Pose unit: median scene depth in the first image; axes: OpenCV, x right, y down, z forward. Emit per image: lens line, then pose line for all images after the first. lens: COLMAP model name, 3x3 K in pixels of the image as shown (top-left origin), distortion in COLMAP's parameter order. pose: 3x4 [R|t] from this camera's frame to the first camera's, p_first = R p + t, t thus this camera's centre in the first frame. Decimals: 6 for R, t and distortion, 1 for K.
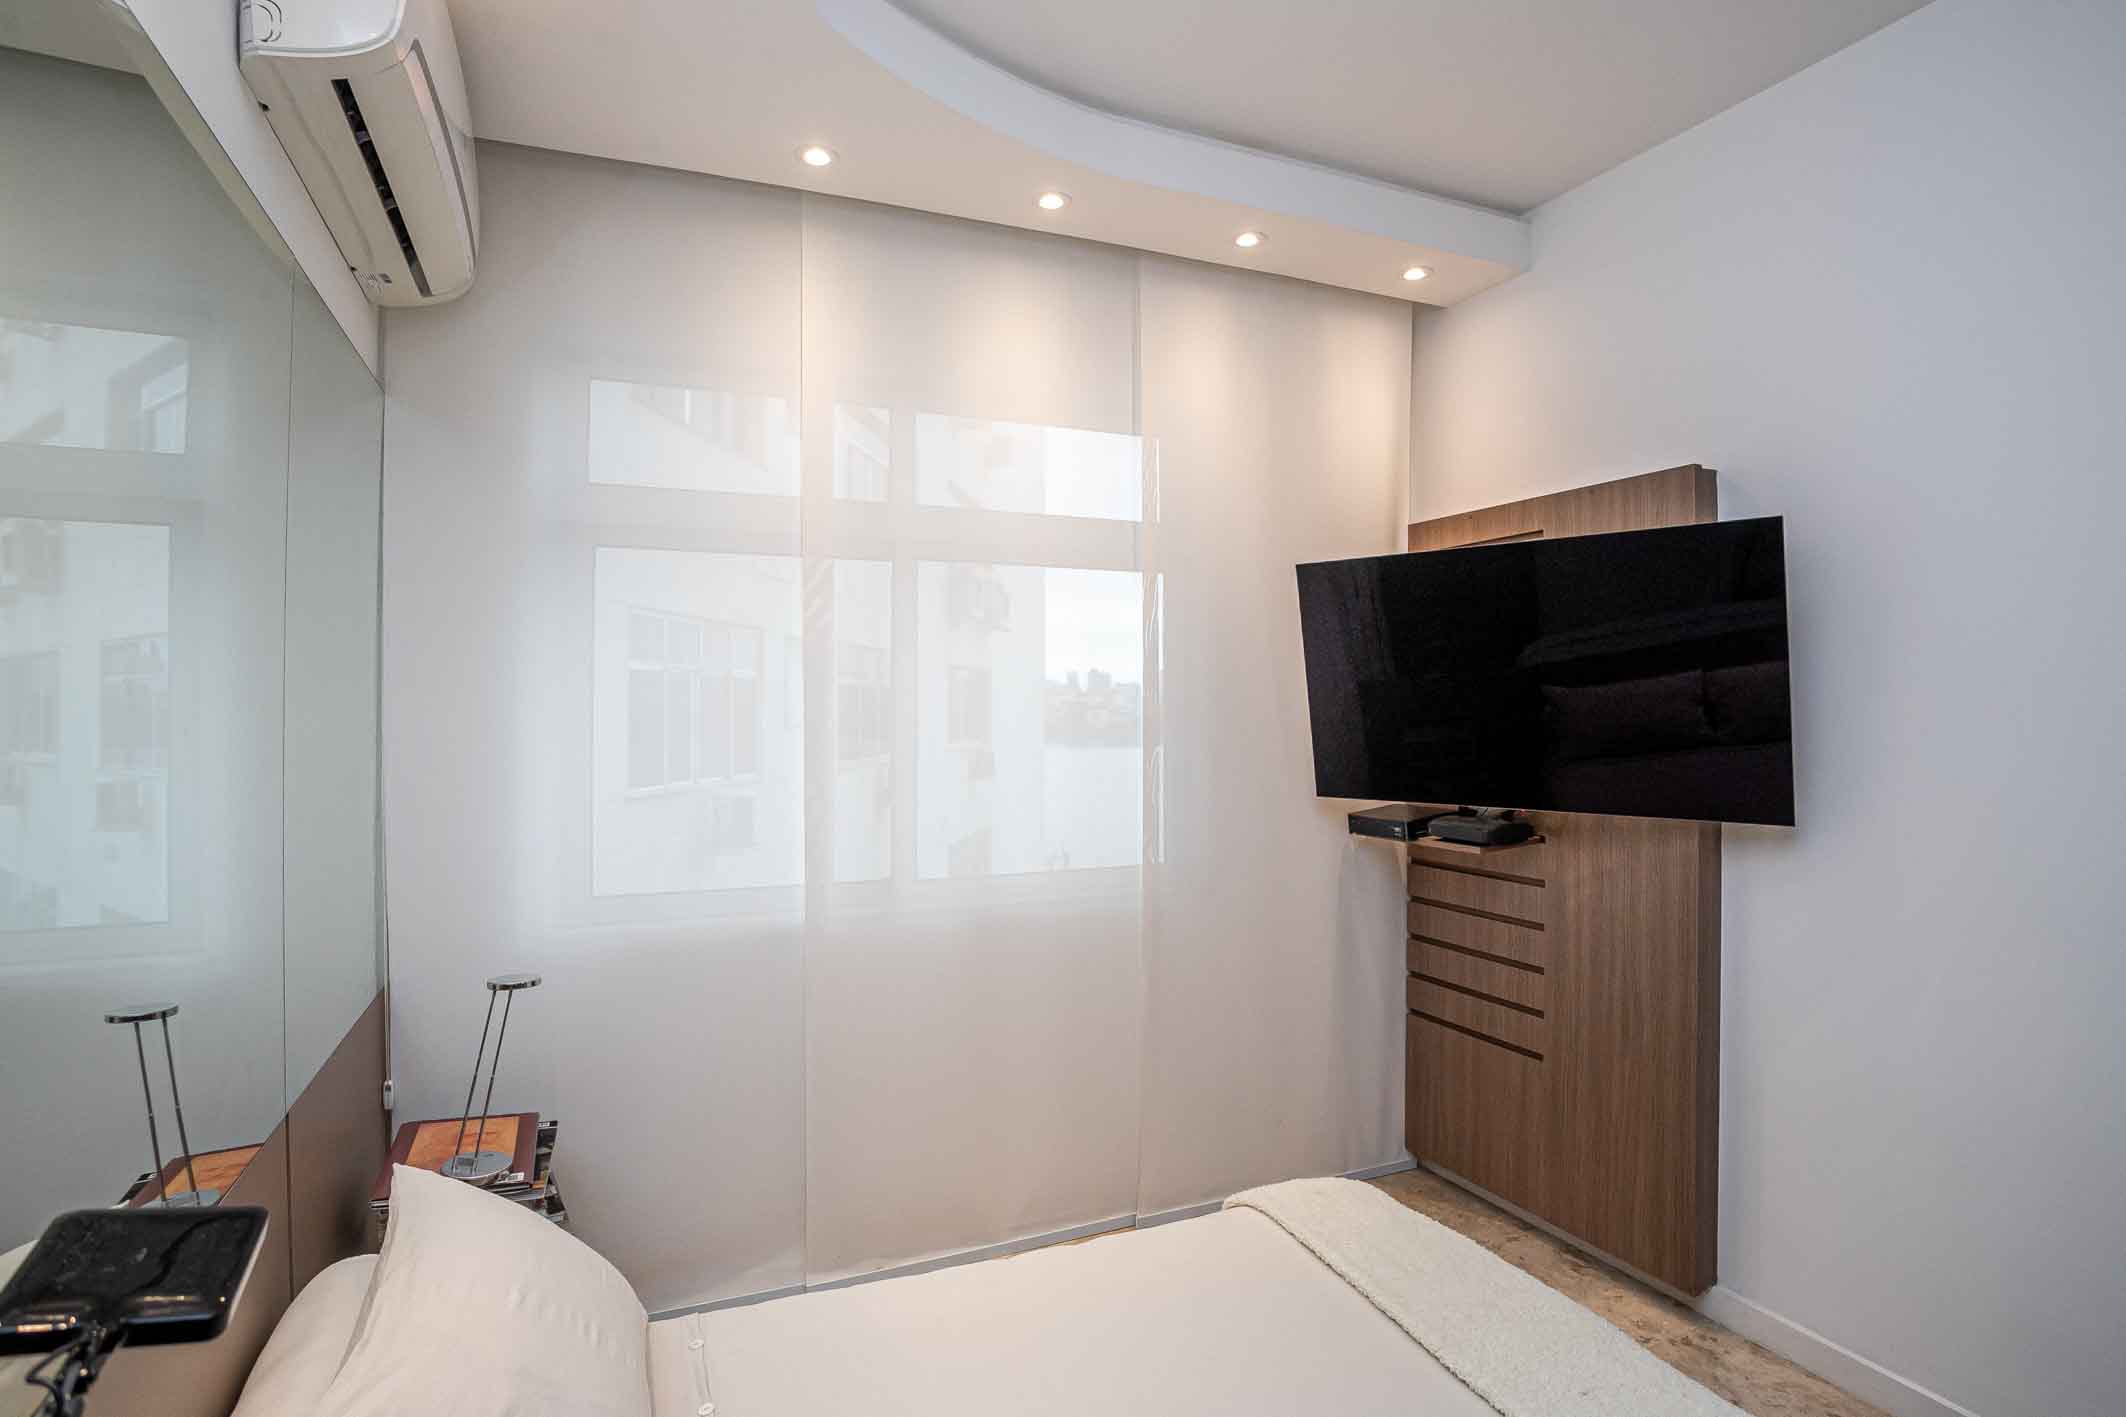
lens RADIAL K [[1078.3, 0, 1037.2], [0, 1078.3, 700.9], [0, 0, 1]] dist [-0.068134, 0.072539]
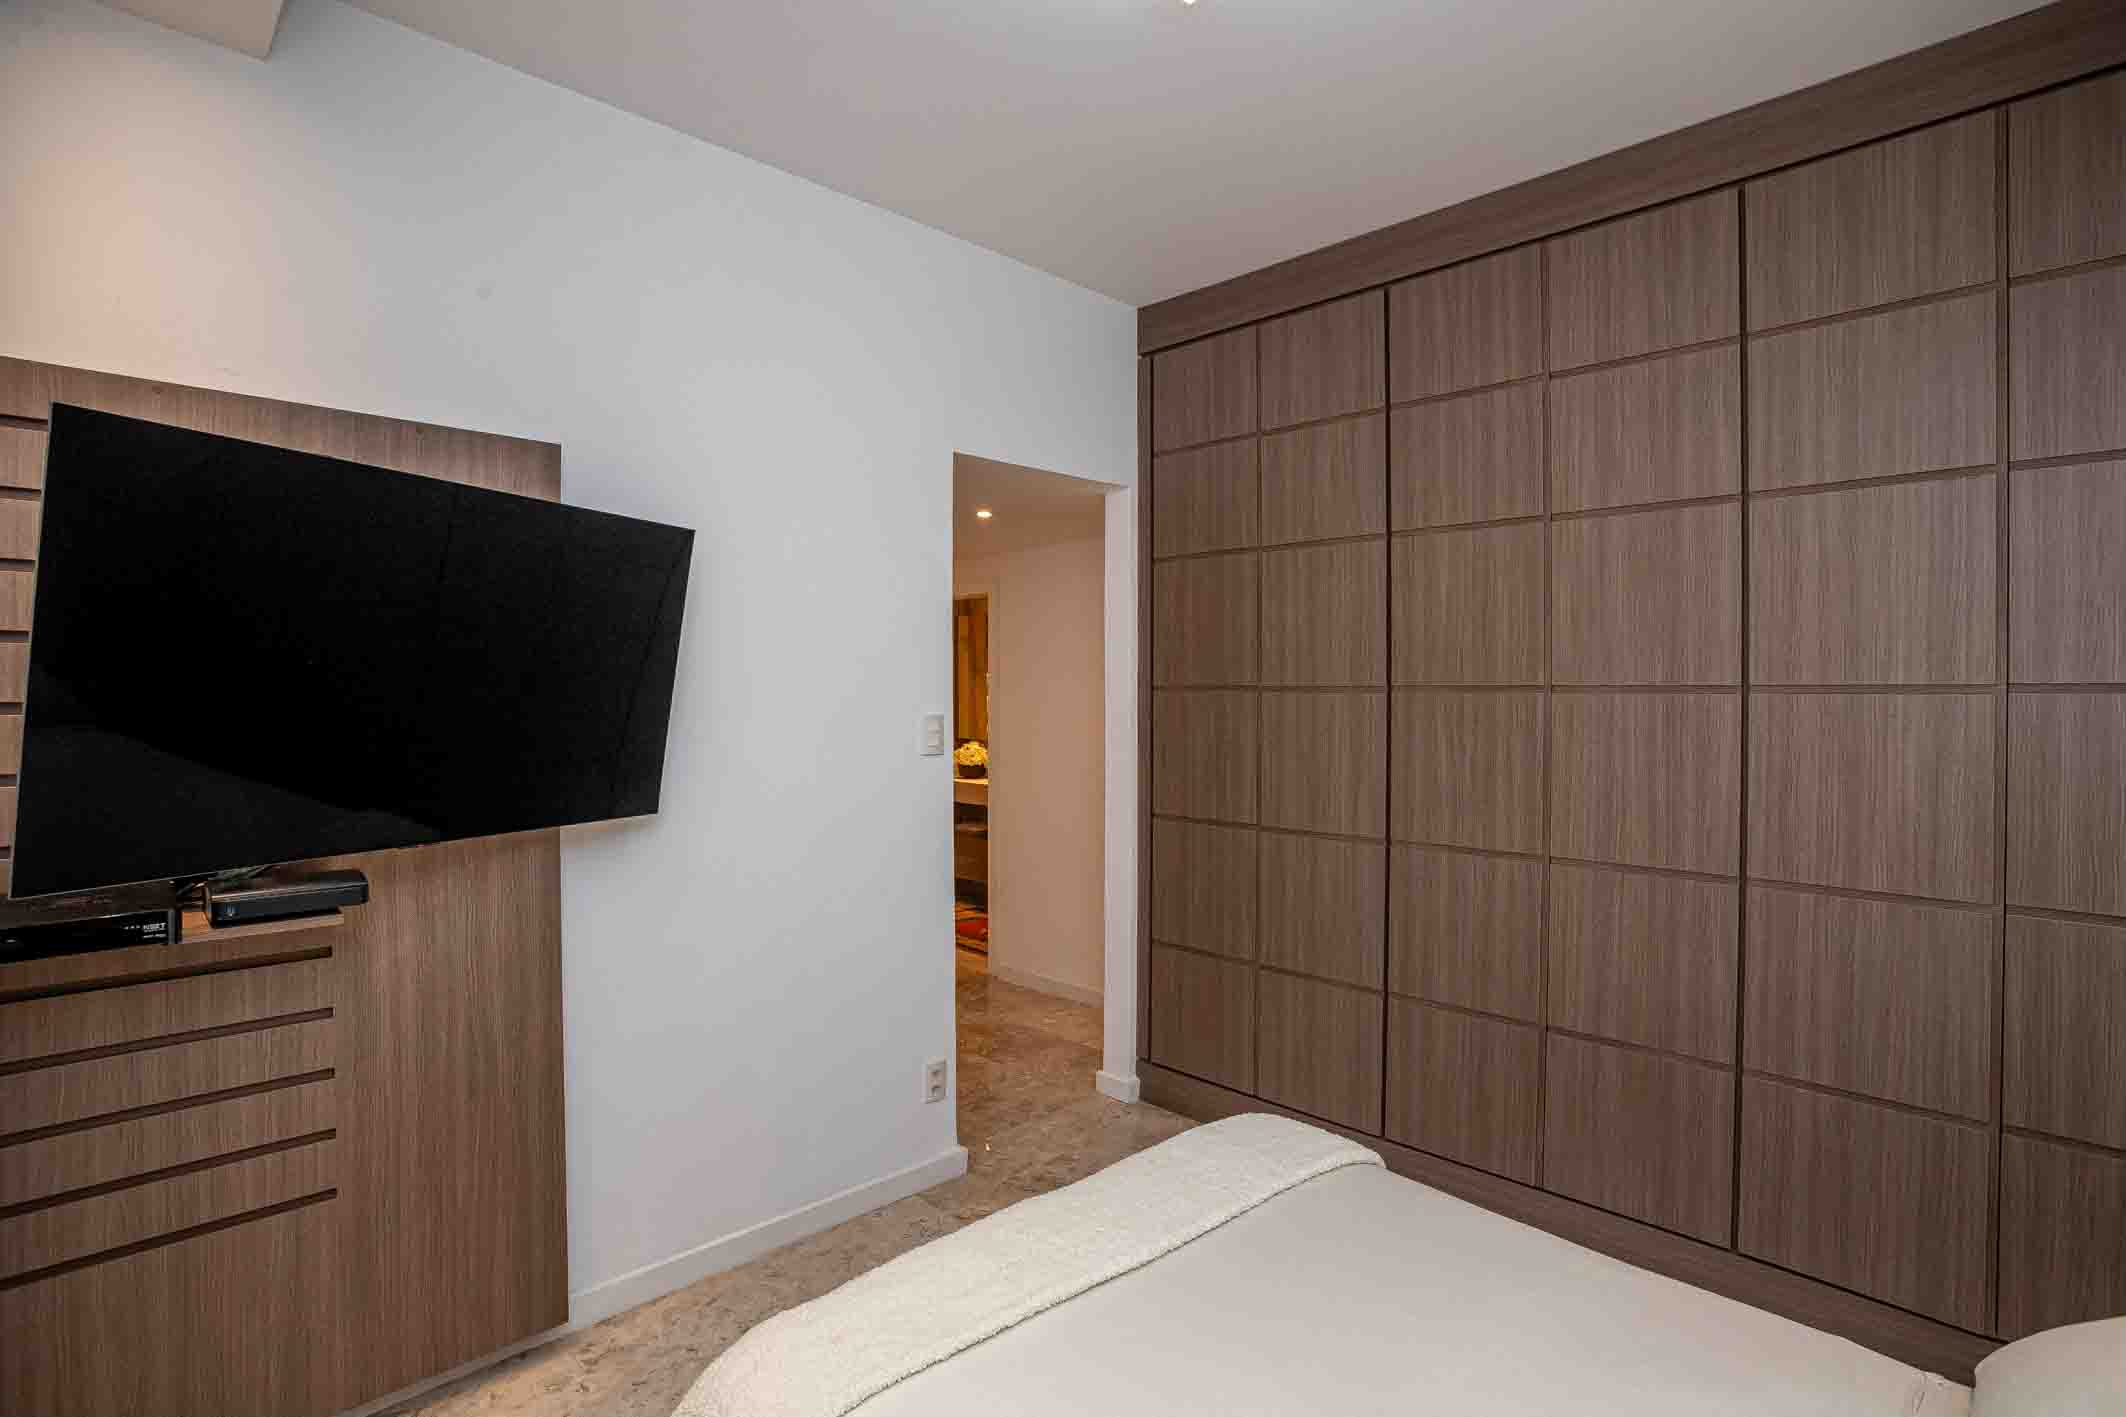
lens RADIAL K [[1070.6, 0, 1071.3], [0, 1070.6, 700.6], [0, 0, 1]] dist [-0.055141, 0.020276]
pose [[-0.373809, -0.001463, 0.927505, -0.217058], [-0.018270, 0.999816, -0.005786, -0.001286], [-0.927326, -0.019109, -0.373767, 0.482927]]
